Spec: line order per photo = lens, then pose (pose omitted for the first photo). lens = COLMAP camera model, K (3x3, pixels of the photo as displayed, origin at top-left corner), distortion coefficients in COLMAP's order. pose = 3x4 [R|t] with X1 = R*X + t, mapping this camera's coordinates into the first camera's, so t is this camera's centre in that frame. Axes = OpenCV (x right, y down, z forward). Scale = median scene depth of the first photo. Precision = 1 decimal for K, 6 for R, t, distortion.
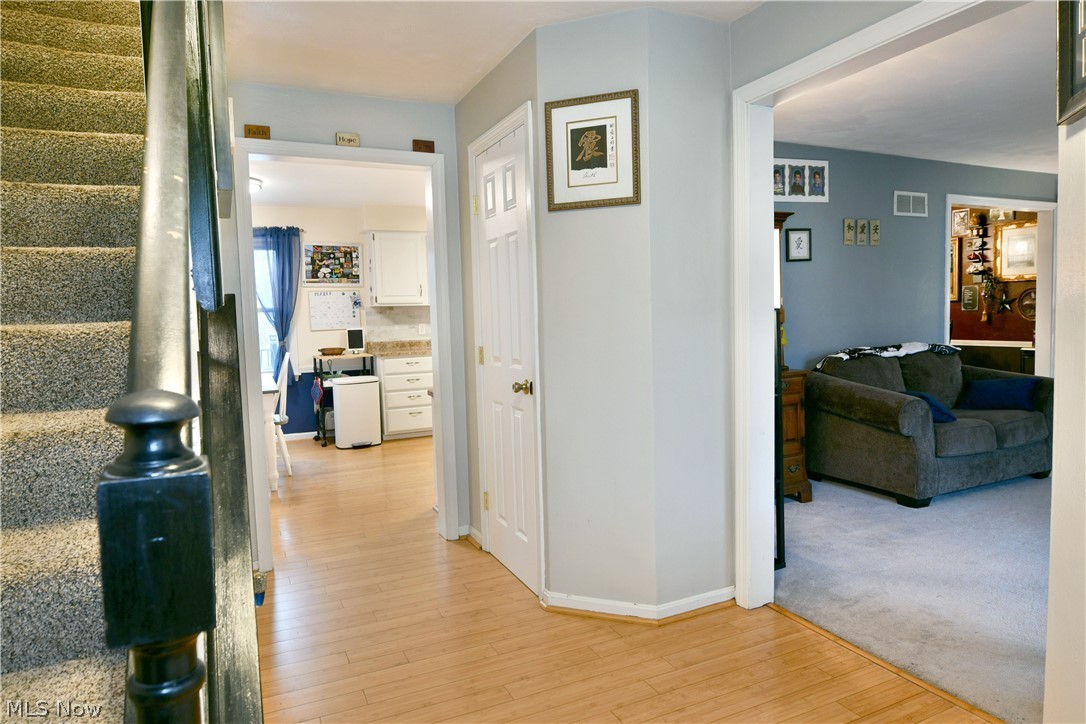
lens RADIAL K [[663.2, 0, 491.1], [0, 663.2, 360.4], [0, 0, 1]] dist [-0.039454, 0.000664]
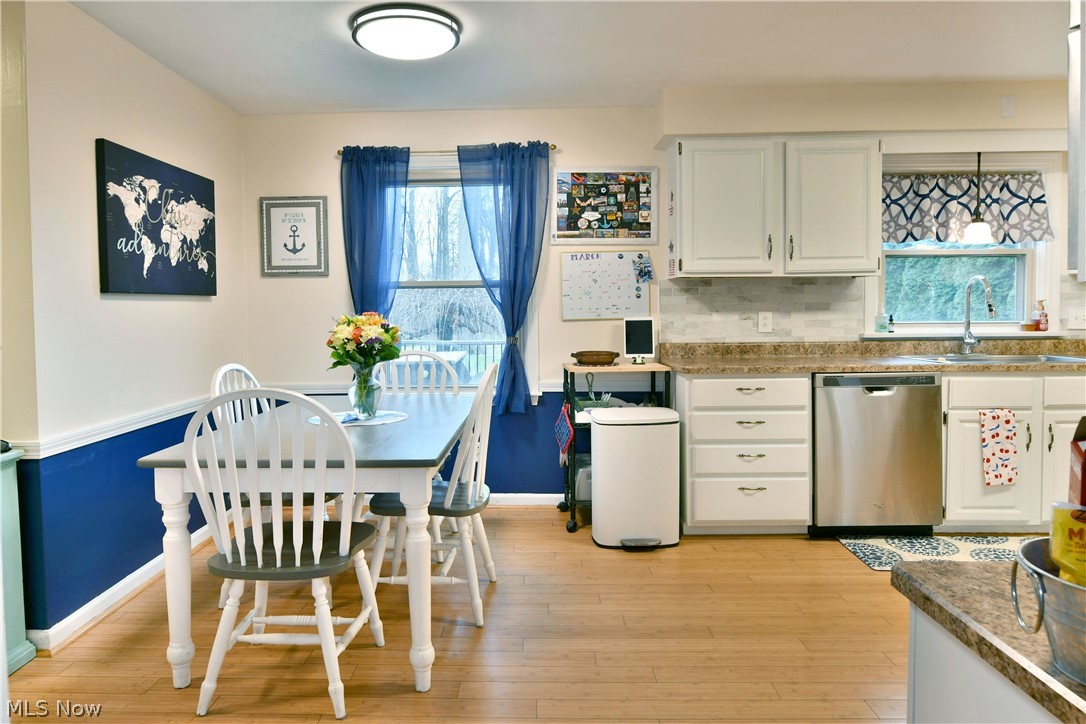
lens RADIAL K [[650.8, 0, 476.2], [0, 650.8, 331.2], [0, 0, 1]] dist [-0.012527, -0.001477]
pose [[0.894544, 0.035170, -0.445595, -0.084879], [-0.046697, 0.998798, -0.014911, -0.022756], [0.444535, 0.034147, 0.895111, 0.455645]]
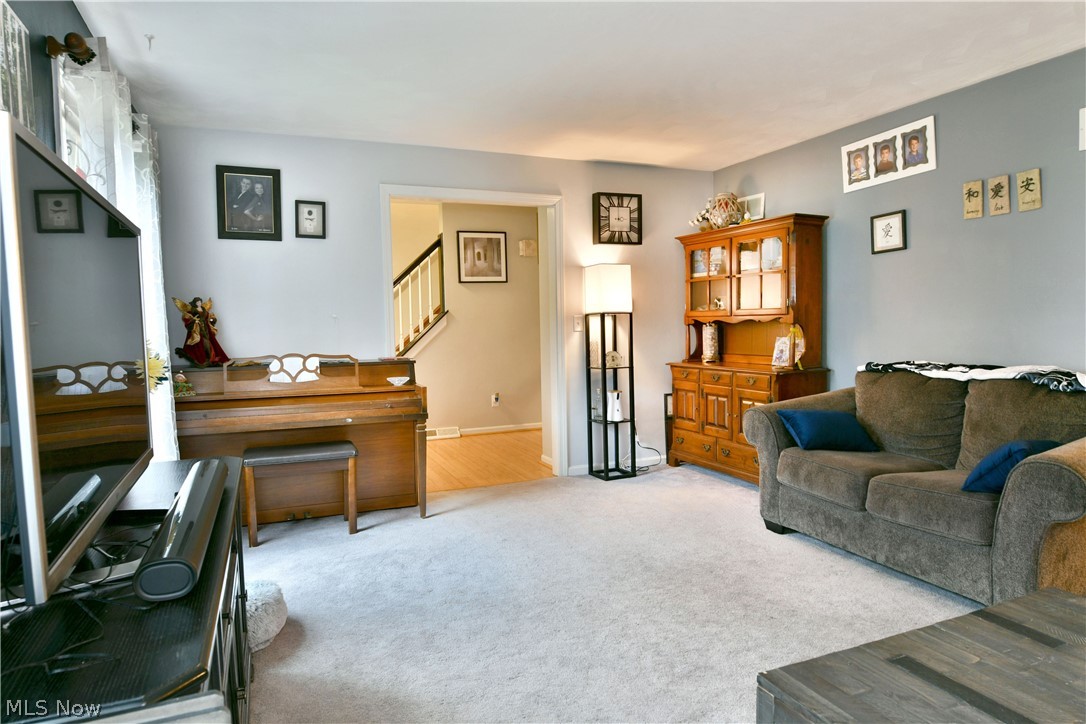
lens RADIAL K [[637.3, 0, 522.9], [0, 637.3, 359.8], [0, 0, 1]] dist [-0.017758, -0.001427]
pose [[-0.018972, 0.095861, -0.995214, 0.911540], [-0.048481, 0.994134, 0.096681, -0.048826], [0.998644, 0.050083, -0.014214, 0.387000]]
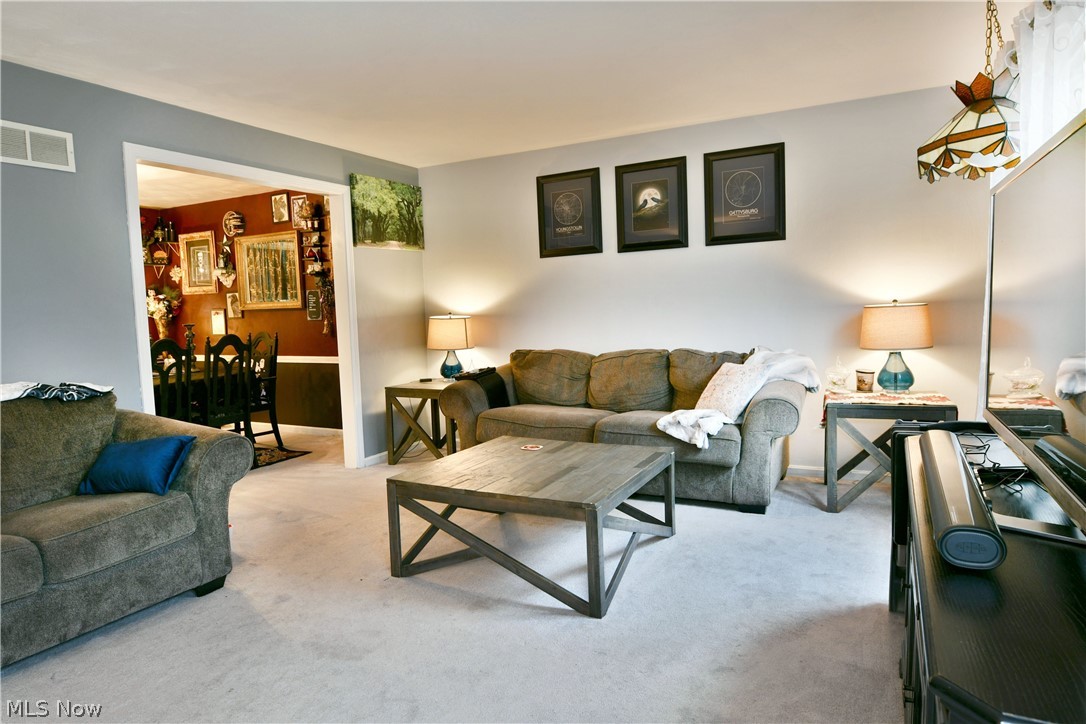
lens RADIAL K [[656.7, 0, 543.0], [0, 656.7, 362.0], [0, 0, 1]] dist [-0.015615, 0.000902]
pose [[0.772758, -0.045671, 0.633055, 0.475347], [0.048995, 0.998724, 0.012244, -0.022265], [-0.632807, 0.021555, 0.774010, 0.195660]]
